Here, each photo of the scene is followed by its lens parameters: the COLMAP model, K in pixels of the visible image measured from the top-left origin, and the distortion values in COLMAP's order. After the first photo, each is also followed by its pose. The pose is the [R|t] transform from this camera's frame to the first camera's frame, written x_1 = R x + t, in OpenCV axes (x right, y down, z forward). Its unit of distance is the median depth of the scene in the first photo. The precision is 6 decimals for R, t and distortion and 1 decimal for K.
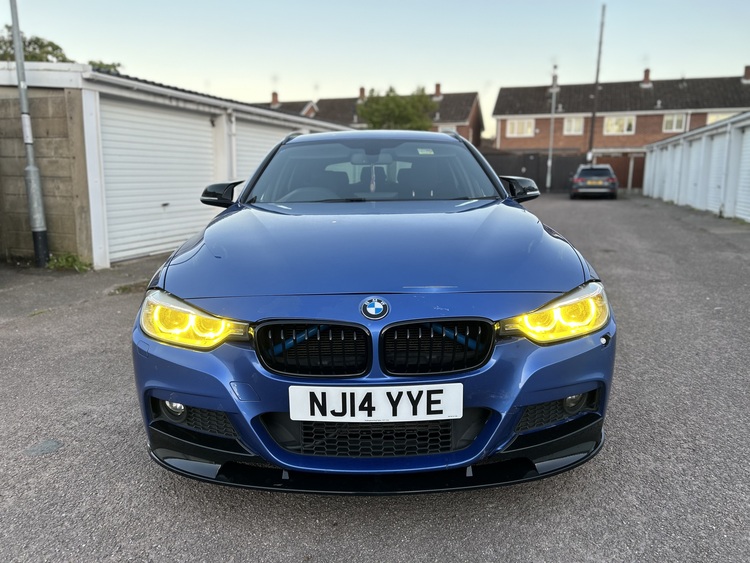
lens RADIAL K [[565.2, 0, 377.9], [0, 565.2, 282.0], [0, 0, 1]] dist [0.039520, -0.031407]
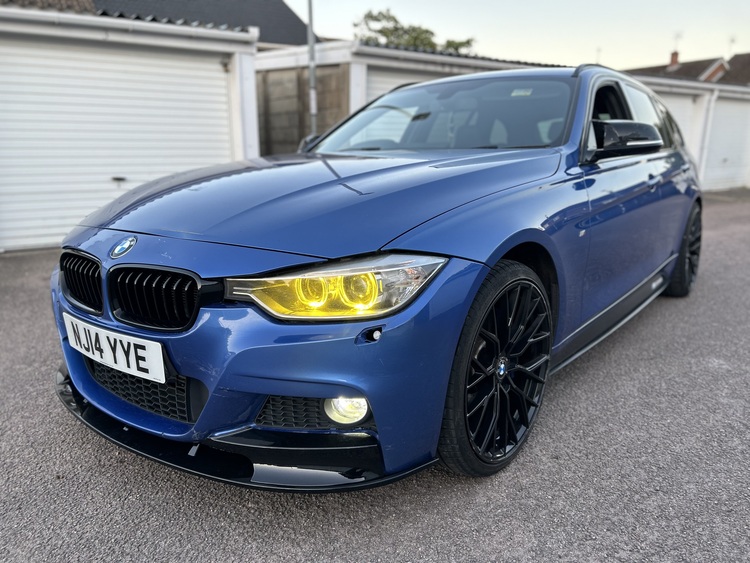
lens RADIAL K [[565.2, 0, 377.9], [0, 565.2, 282.0], [0, 0, 1]] dist [0.039520, -0.031407]
pose [[0.790976, 0.134654, -0.596846, 0.251373], [-0.109214, 0.990889, 0.078817, -0.004665], [0.602021, 0.002842, 0.798475, 0.141443]]
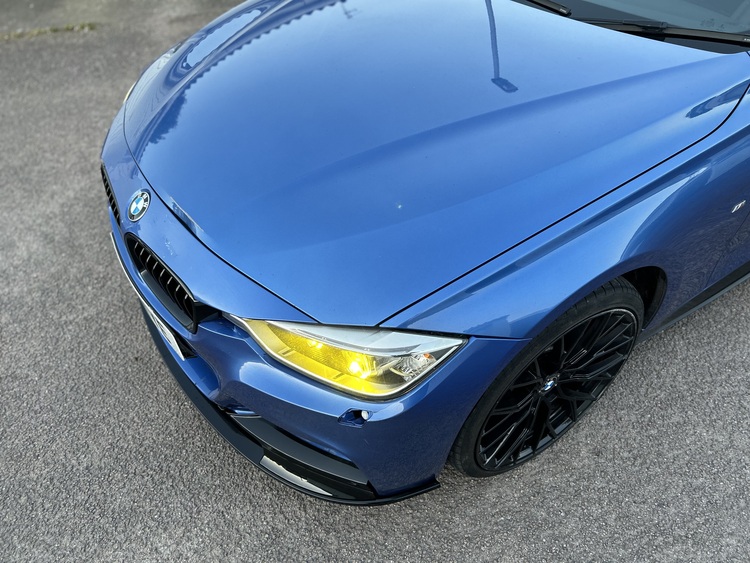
lens RADIAL K [[565.2, 0, 377.9], [0, 565.2, 282.0], [0, 0, 1]] dist [0.039520, -0.031407]
pose [[0.567667, 0.566544, -0.597312, 0.217748], [-0.125226, 0.776526, 0.617516, -0.118638], [0.813679, -0.275744, 0.511754, 0.228716]]
